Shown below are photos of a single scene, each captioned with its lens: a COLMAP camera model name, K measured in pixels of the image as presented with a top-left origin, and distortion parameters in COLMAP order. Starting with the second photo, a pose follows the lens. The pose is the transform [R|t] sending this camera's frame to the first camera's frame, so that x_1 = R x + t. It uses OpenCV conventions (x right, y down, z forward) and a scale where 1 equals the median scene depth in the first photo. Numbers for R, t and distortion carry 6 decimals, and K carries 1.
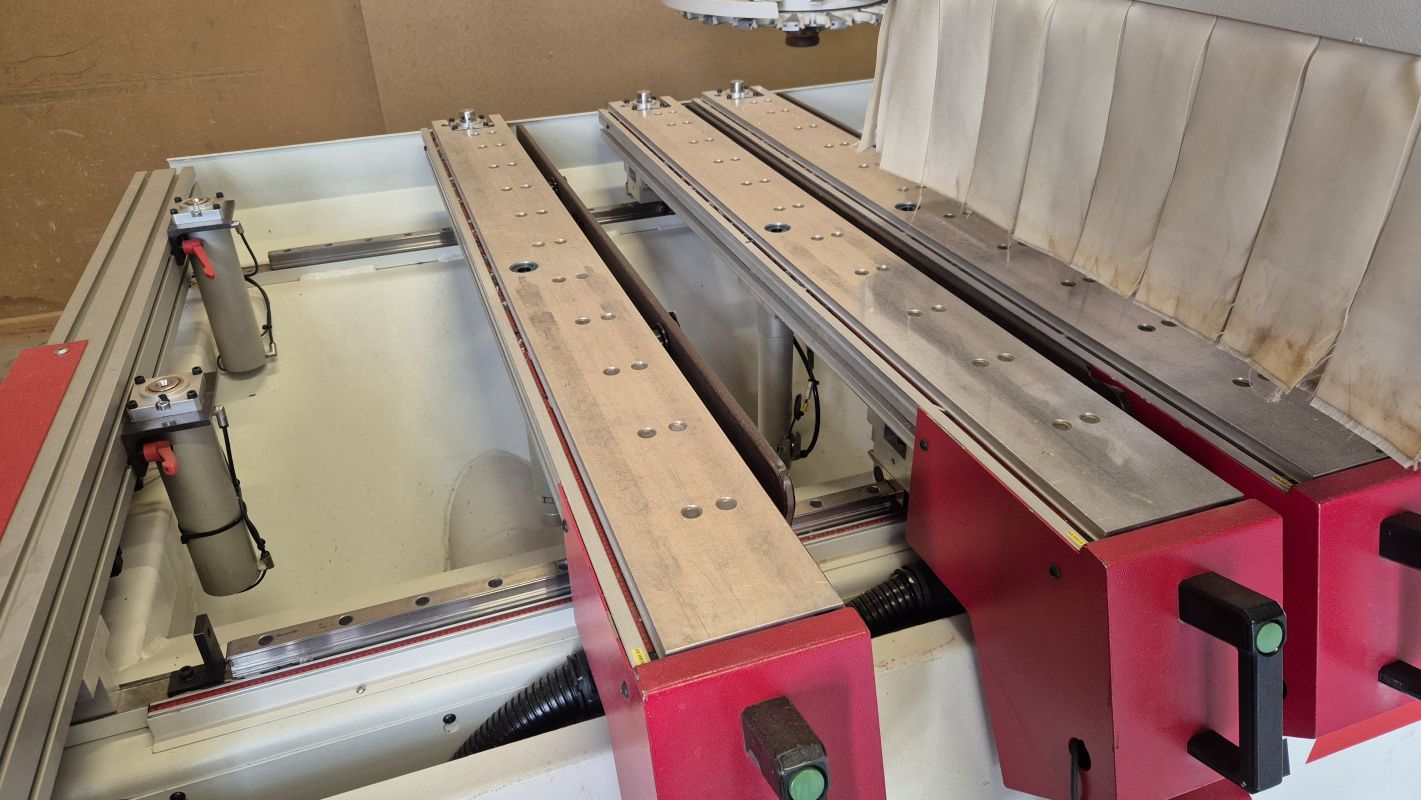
lens RADIAL K [[966.5, 0, 715.6], [0, 966.5, 404.2], [0, 0, 1]] dist [0.085550, -0.079590]
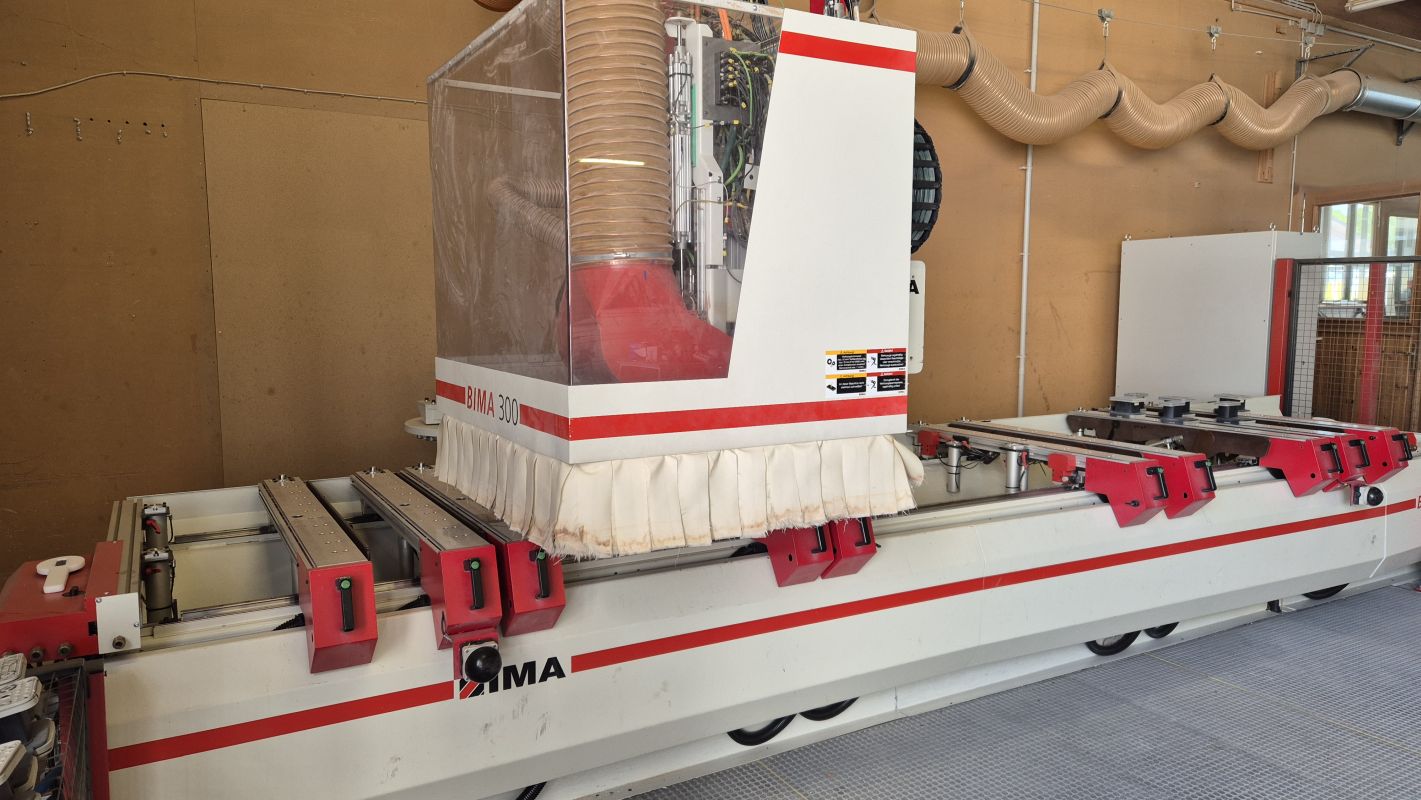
lens RADIAL K [[966.5, 0, 715.6], [0, 966.5, 404.2], [0, 0, 1]] dist [0.085550, -0.079590]
pose [[0.984473, 0.006546, 0.175413, 0.307203], [0.066230, 0.911593, -0.405723, 0.499992], [-0.162561, 0.411041, 0.897006, -1.162114]]
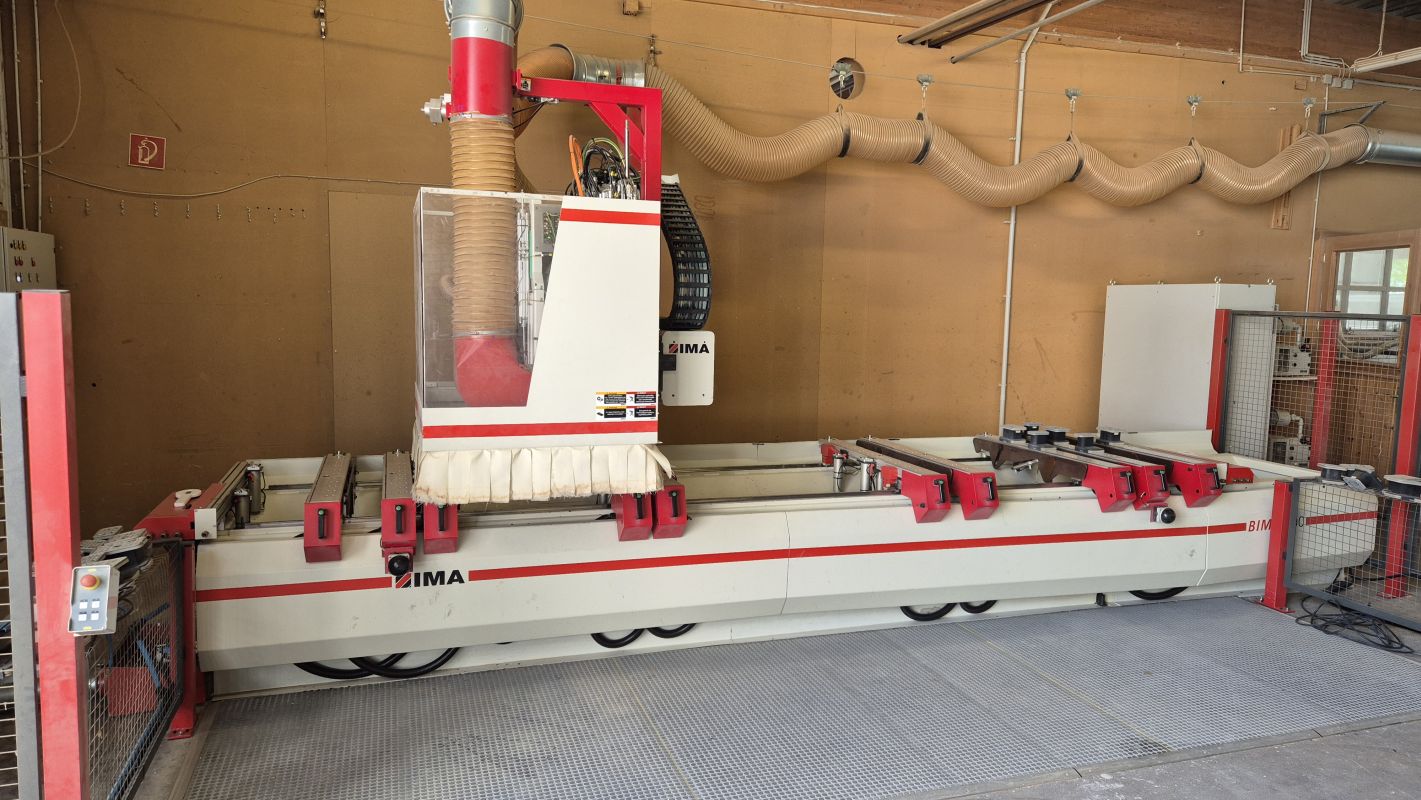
lens RADIAL K [[966.5, 0, 715.6], [0, 966.5, 404.2], [0, 0, 1]] dist [0.085550, -0.079590]
pose [[0.998623, 0.049759, -0.016628, 1.096960], [-0.052210, 0.911445, -0.408096, 0.862164], [-0.005151, 0.408402, 0.912788, -2.155475]]
